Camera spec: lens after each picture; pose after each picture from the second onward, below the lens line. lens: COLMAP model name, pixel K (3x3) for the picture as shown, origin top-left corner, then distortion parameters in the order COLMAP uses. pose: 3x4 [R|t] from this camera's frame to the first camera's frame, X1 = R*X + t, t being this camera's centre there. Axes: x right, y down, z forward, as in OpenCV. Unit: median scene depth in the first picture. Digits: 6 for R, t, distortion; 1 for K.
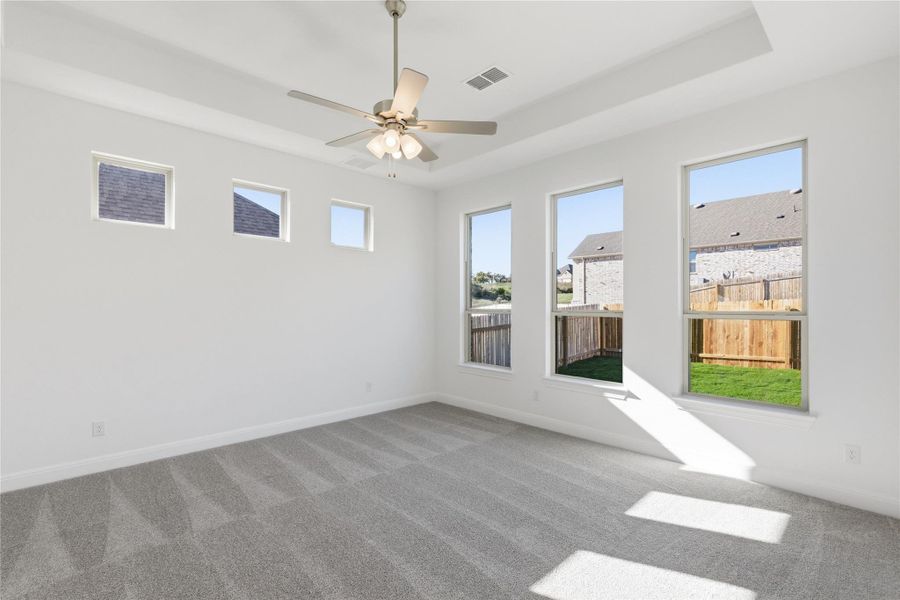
lens RADIAL K [[406.2, 0, 455.1], [0, 406.2, 299.5], [0, 0, 1]] dist [-0.000438, -0.000070]
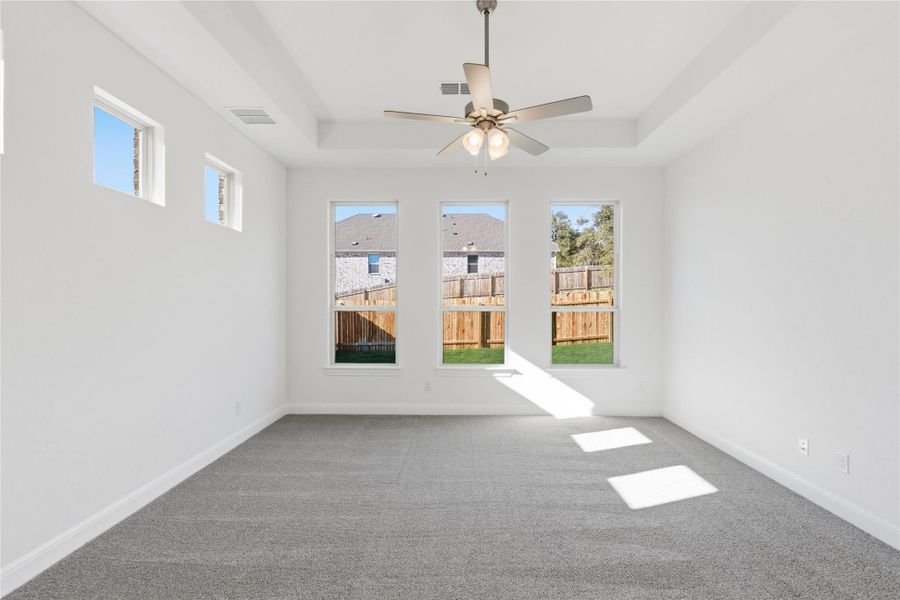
lens RADIAL K [[406.2, 0, 455.1], [0, 406.2, 299.5], [0, 0, 1]] dist [-0.000438, -0.000070]
pose [[0.711836, 0.005192, 0.702327, -0.433285], [-0.011591, 0.999923, 0.004355, 0.003359], [-0.702250, -0.011240, 0.711841, 0.166090]]
